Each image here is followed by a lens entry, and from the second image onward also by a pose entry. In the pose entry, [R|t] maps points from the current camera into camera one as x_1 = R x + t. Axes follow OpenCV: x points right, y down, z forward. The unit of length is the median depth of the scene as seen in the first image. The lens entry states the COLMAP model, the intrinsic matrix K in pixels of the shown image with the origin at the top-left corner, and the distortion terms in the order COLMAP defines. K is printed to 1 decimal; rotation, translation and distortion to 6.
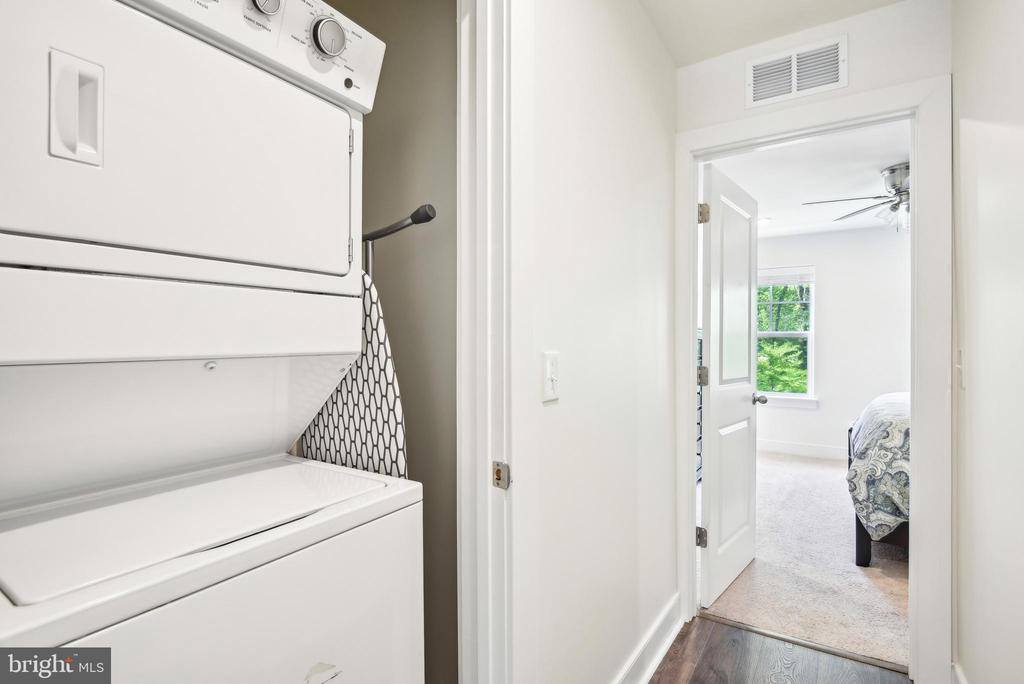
lens RADIAL K [[484.4, 0, 512.0], [0, 484.4, 342.0], [0, 0, 1]] dist [-0.003683, -0.000852]
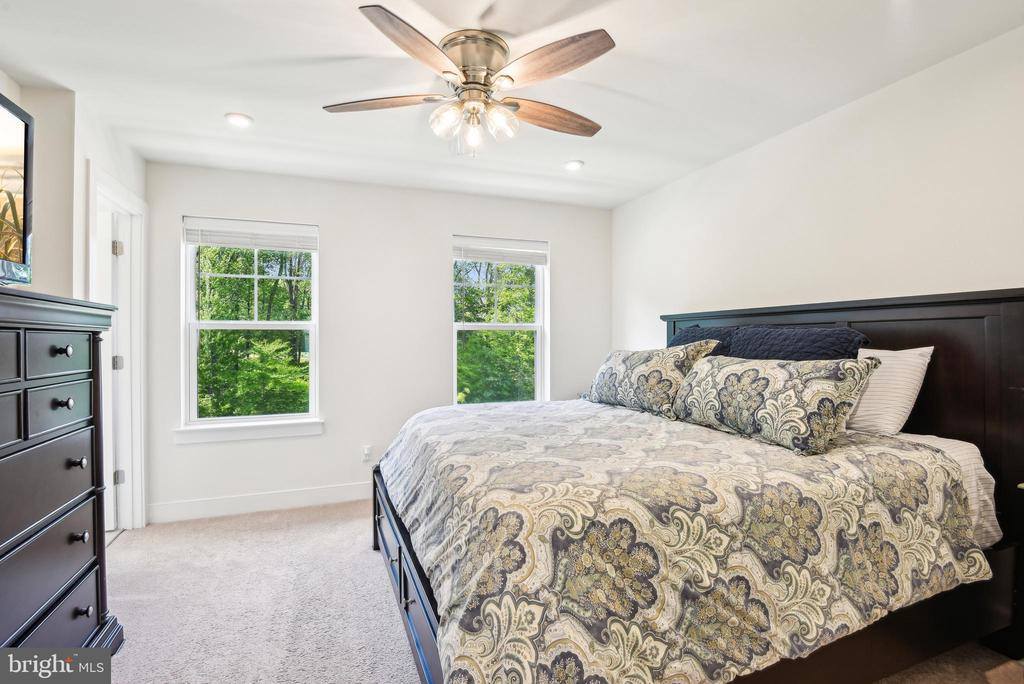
lens RADIAL K [[484.4, 0, 512.0], [0, 484.4, 342.0], [0, 0, 1]] dist [-0.003683, -0.000852]
pose [[0.566888, -0.010587, 0.823727, 0.216065], [0.005323, 0.999944, 0.009189, 0.002828], [-0.823778, -0.000824, 0.566912, 0.385908]]
